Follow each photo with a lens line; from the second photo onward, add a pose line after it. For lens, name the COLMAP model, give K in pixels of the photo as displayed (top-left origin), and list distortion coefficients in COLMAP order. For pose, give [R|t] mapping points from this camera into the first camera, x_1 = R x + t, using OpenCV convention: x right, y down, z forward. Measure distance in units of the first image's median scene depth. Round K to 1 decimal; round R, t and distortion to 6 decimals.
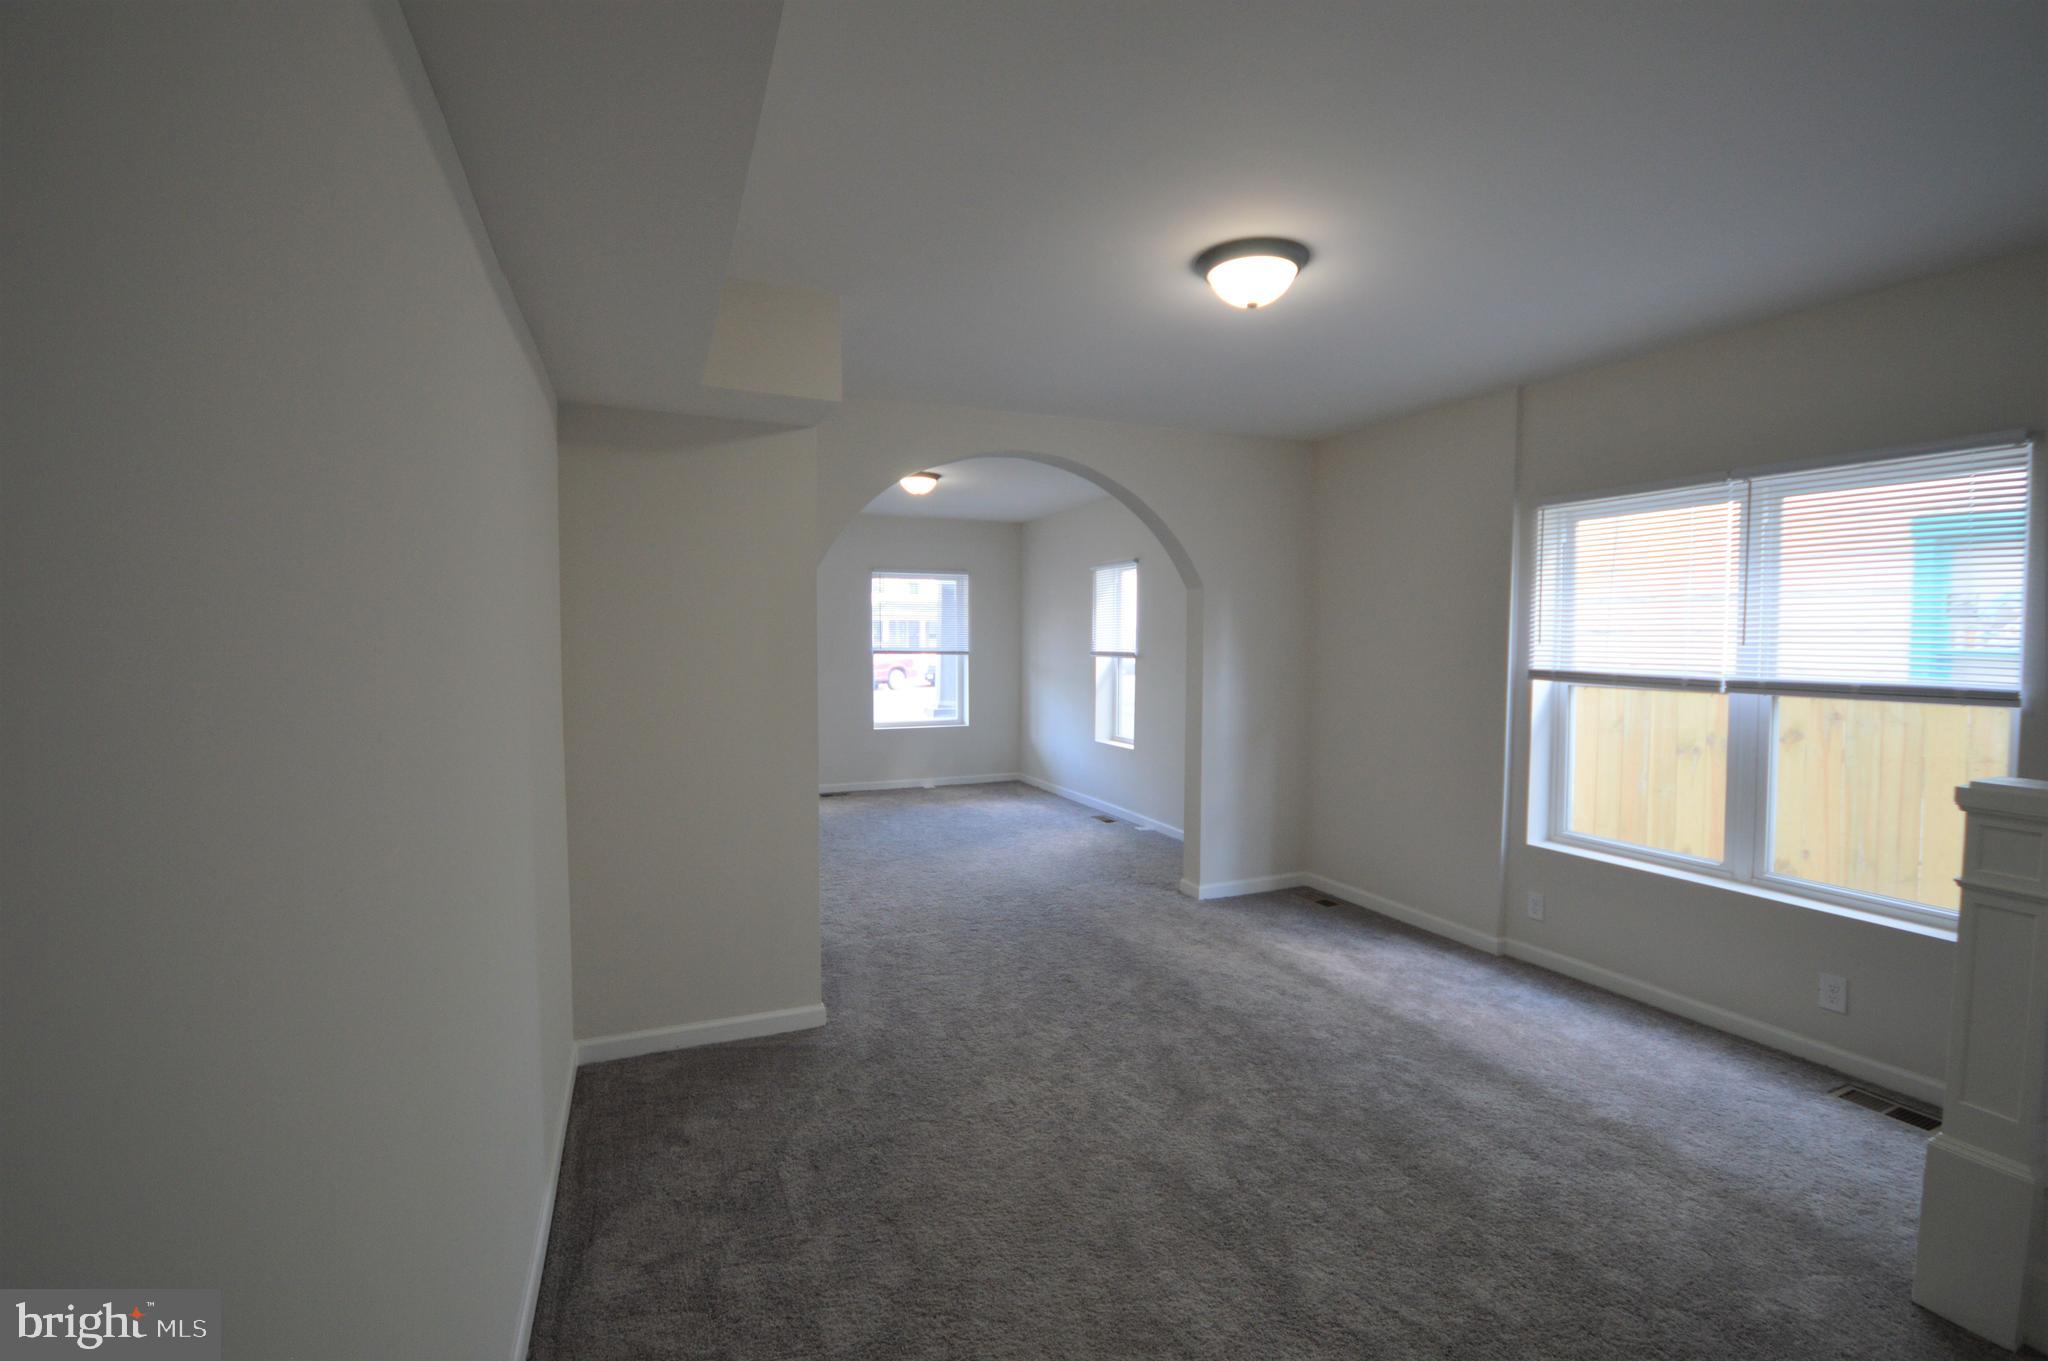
lens RADIAL K [[916.5, 0, 1037.9], [0, 916.5, 674.7], [0, 0, 1]] dist [-0.000656, 0.000368]
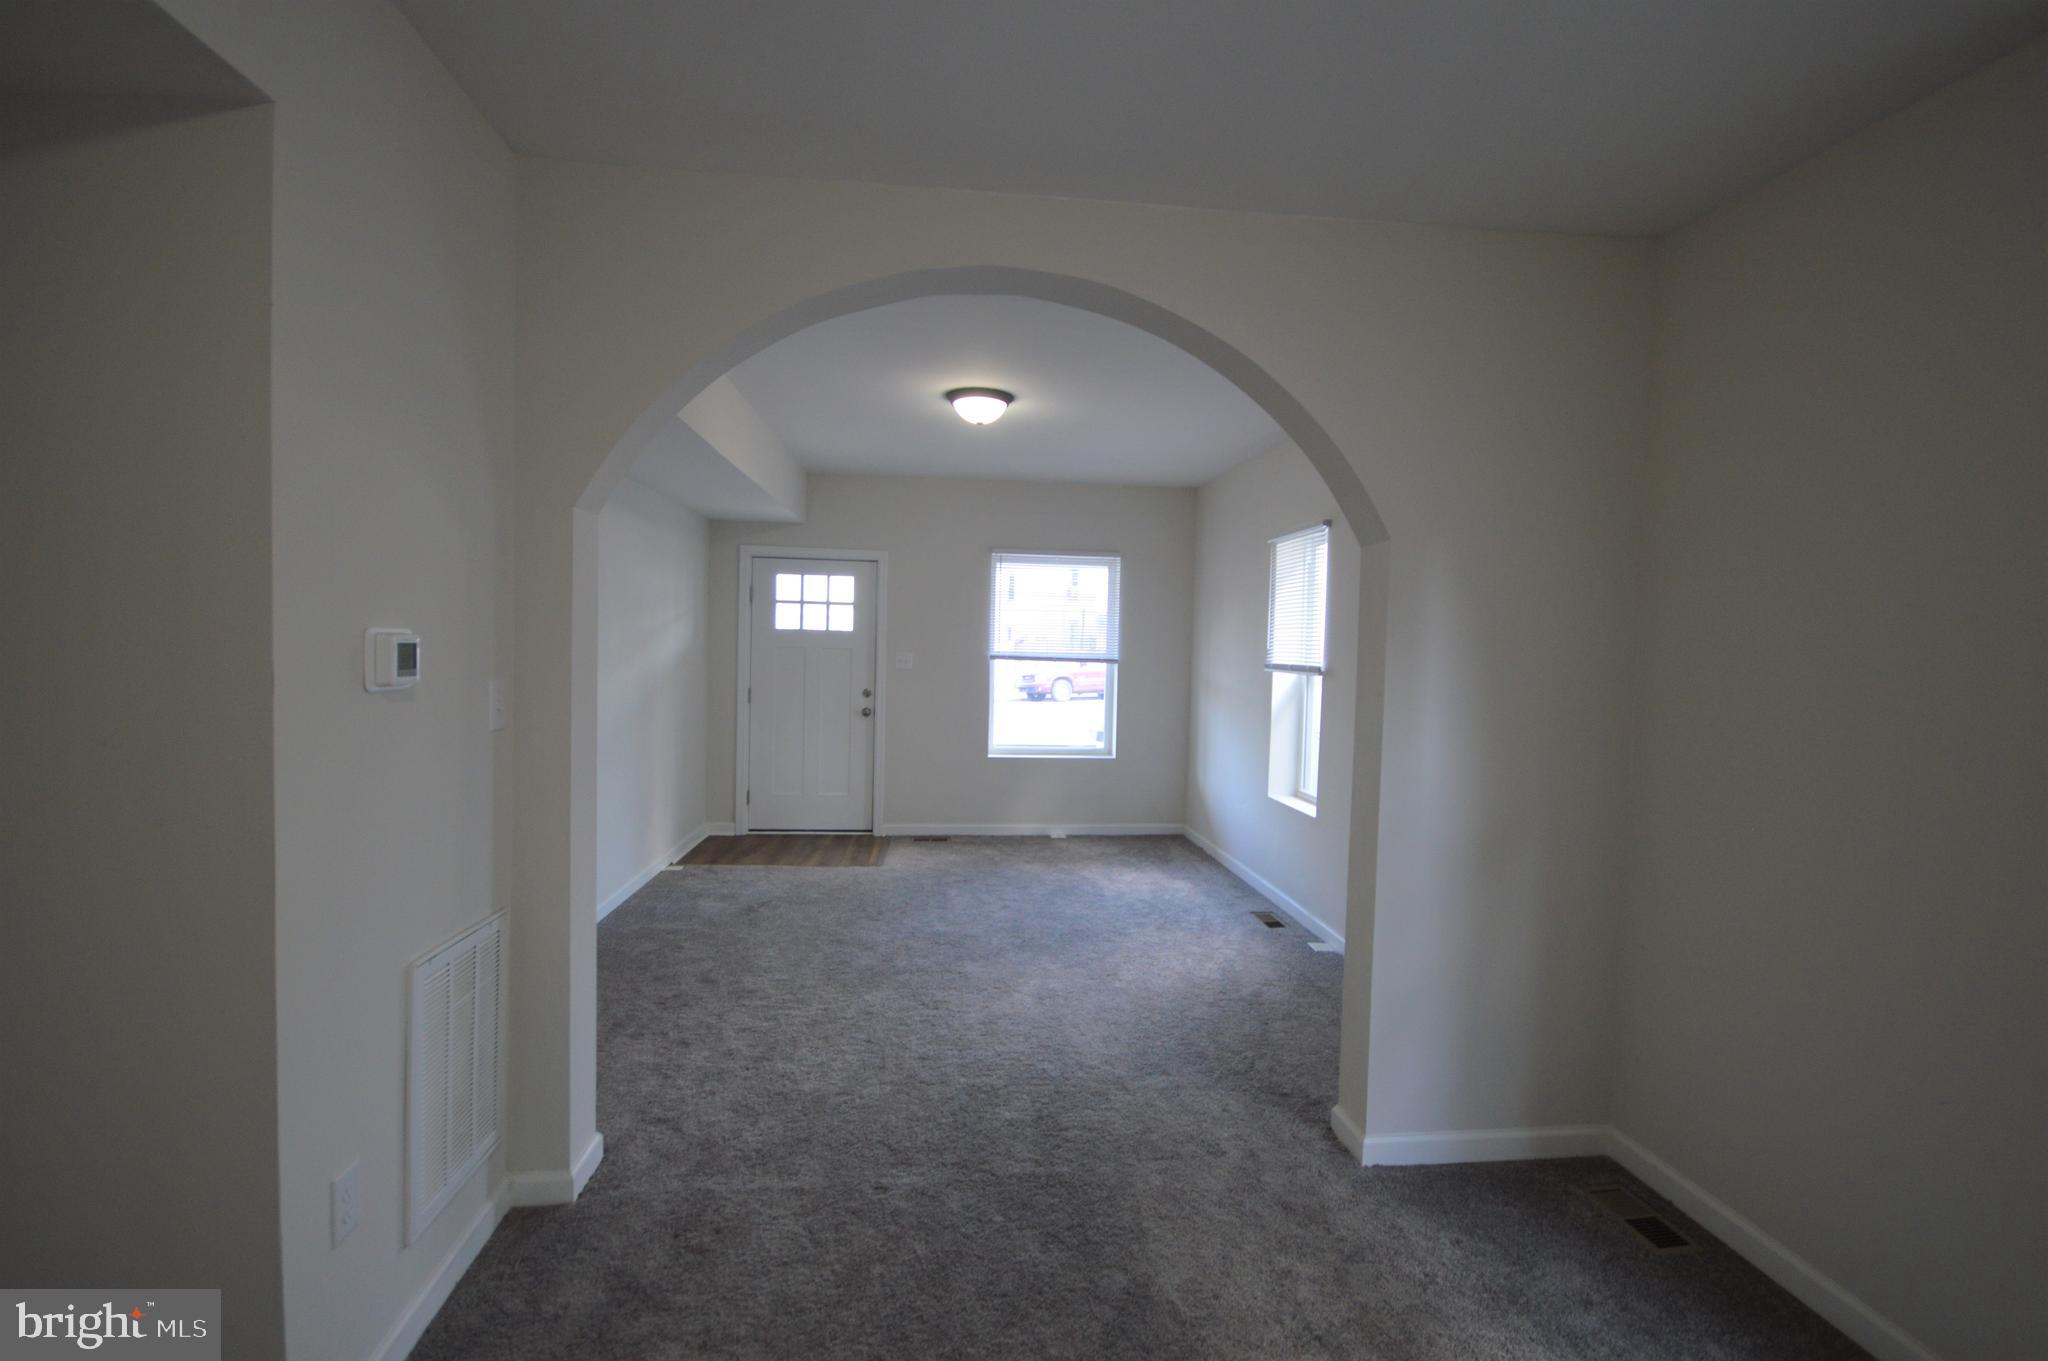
lens RADIAL K [[959.1, 0, 1024.0], [0, 959.1, 680.5], [0, 0, 1]] dist [0.019533, 0.000410]
pose [[0.960703, 0.033345, -0.275569, 0.082822], [-0.034340, 0.999409, 0.001215, -0.007814], [0.275446, 0.008296, 0.961281, 0.270214]]
